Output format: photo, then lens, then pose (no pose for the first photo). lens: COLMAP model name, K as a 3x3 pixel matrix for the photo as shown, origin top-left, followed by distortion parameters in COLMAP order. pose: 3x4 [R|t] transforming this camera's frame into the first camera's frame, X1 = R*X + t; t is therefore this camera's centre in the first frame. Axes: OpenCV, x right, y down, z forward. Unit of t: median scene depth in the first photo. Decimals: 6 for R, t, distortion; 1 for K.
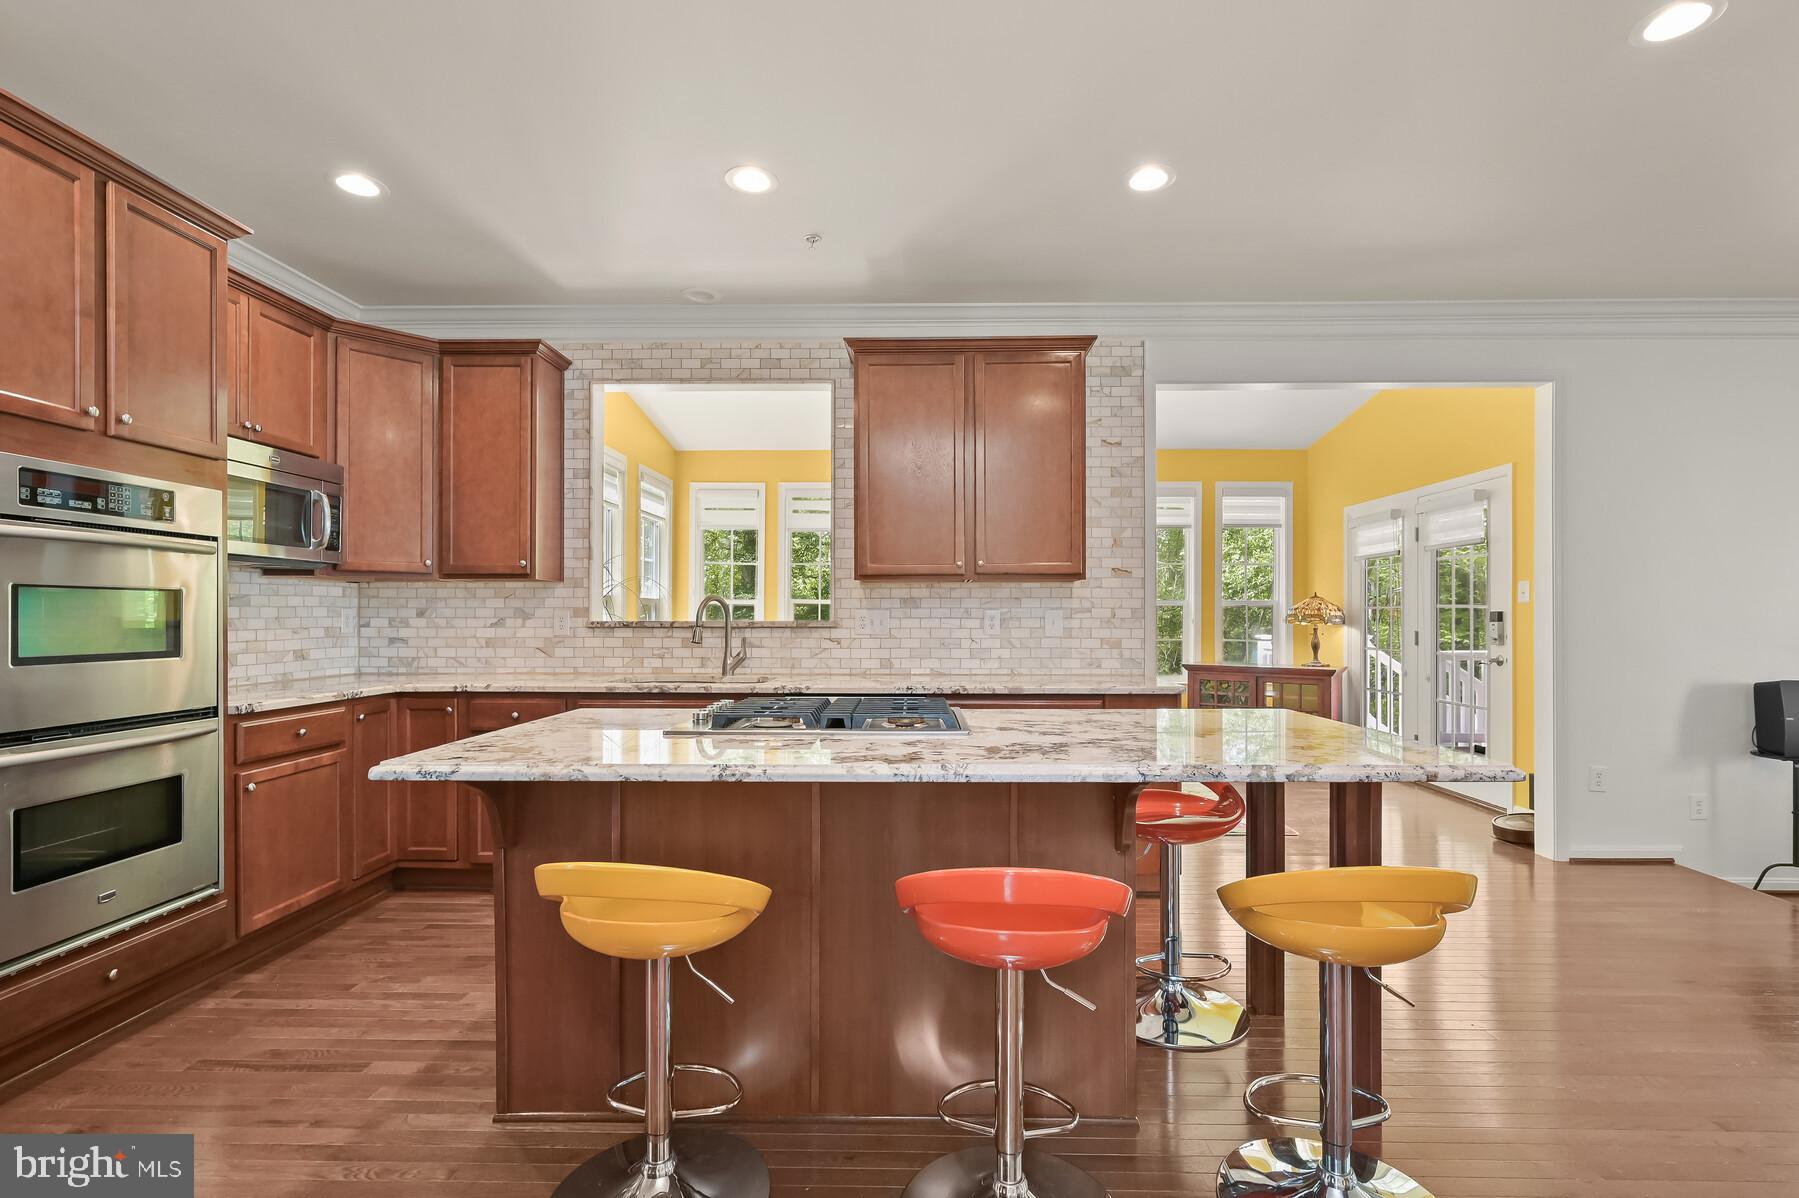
lens RADIAL K [[815.3, 0, 909.2], [0, 815.3, 617.1], [0, 0, 1]] dist [-0.001823, -0.000148]
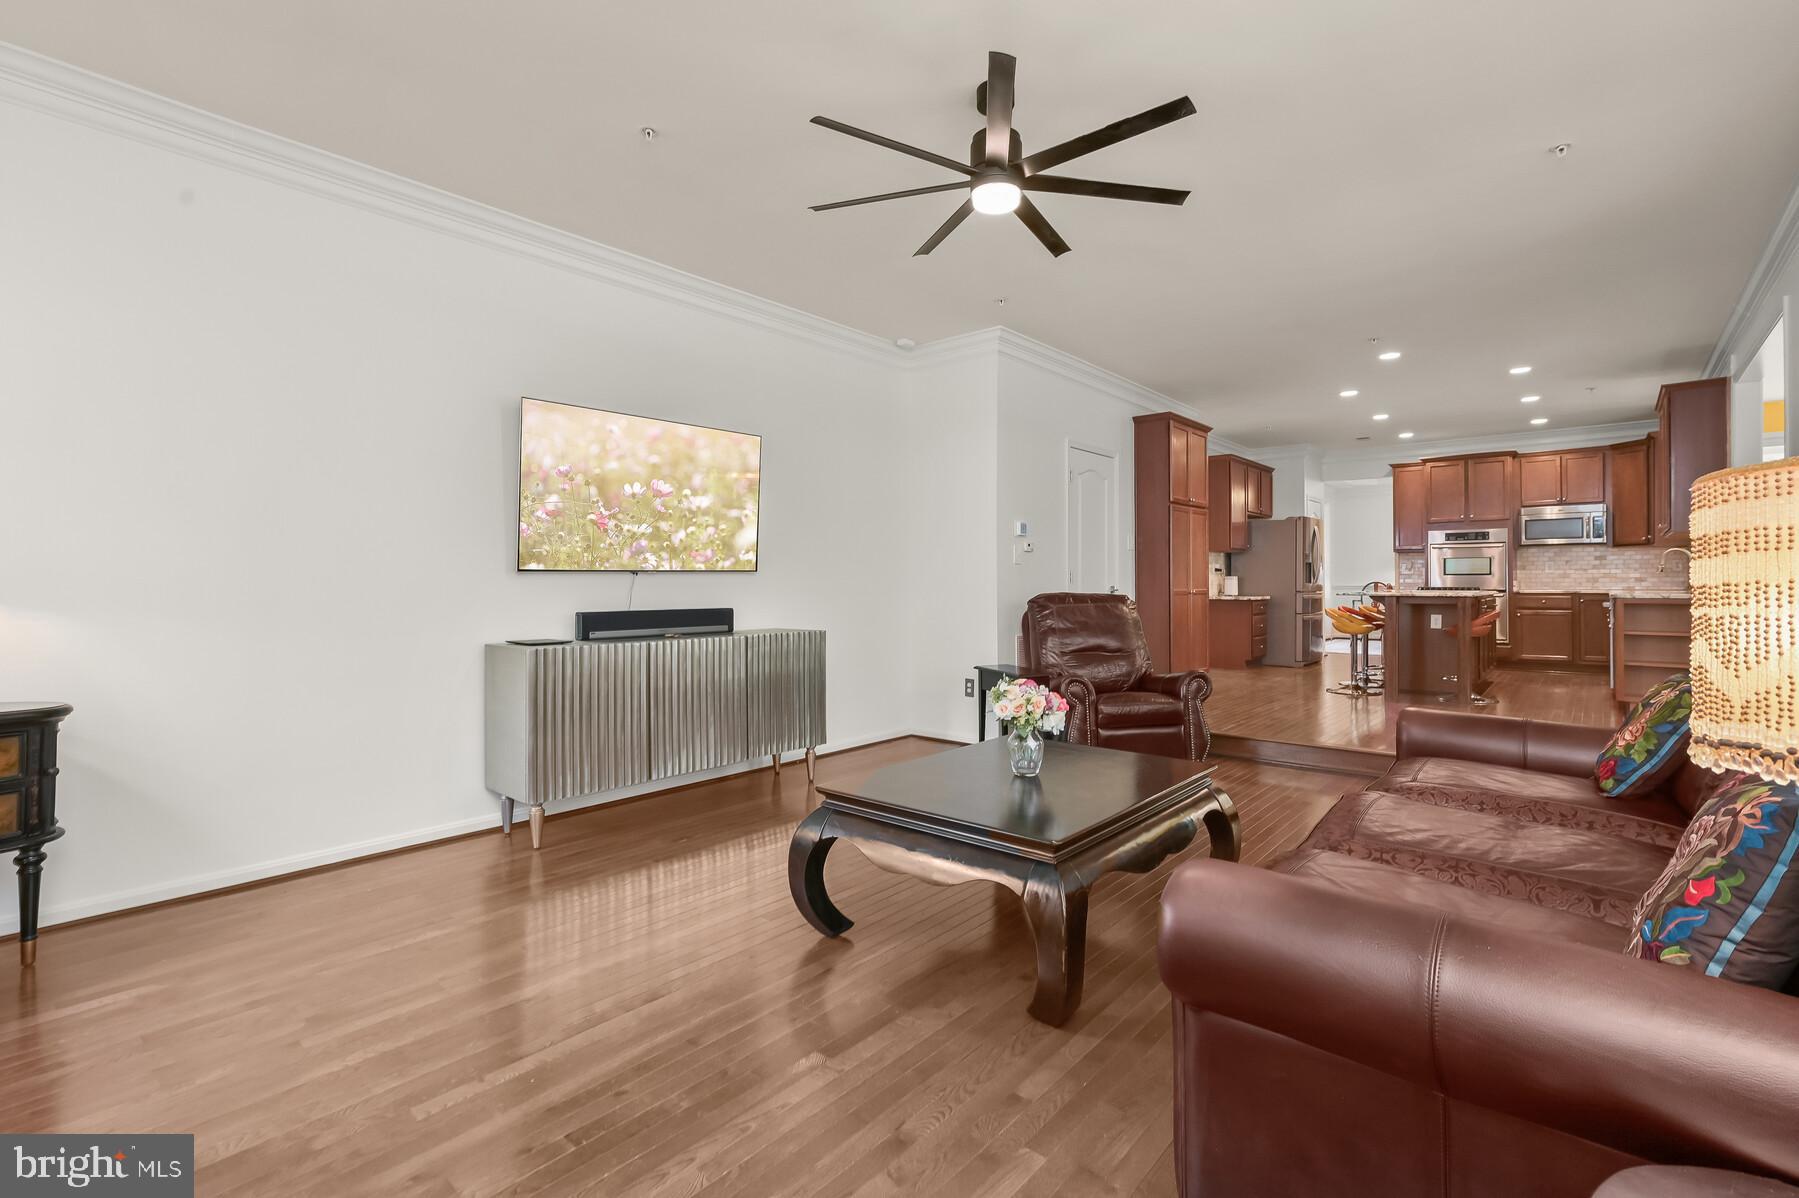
lens RADIAL K [[806.2, 0, 902.5], [0, 806.2, 580.0], [0, 0, 1]] dist [-0.000045, -0.000044]
pose [[-0.635346, -0.003023, -0.772222, 2.251527], [0.000530, 0.999990, -0.004351, 0.052108], [0.772228, -0.003174, -0.635338, 0.773189]]
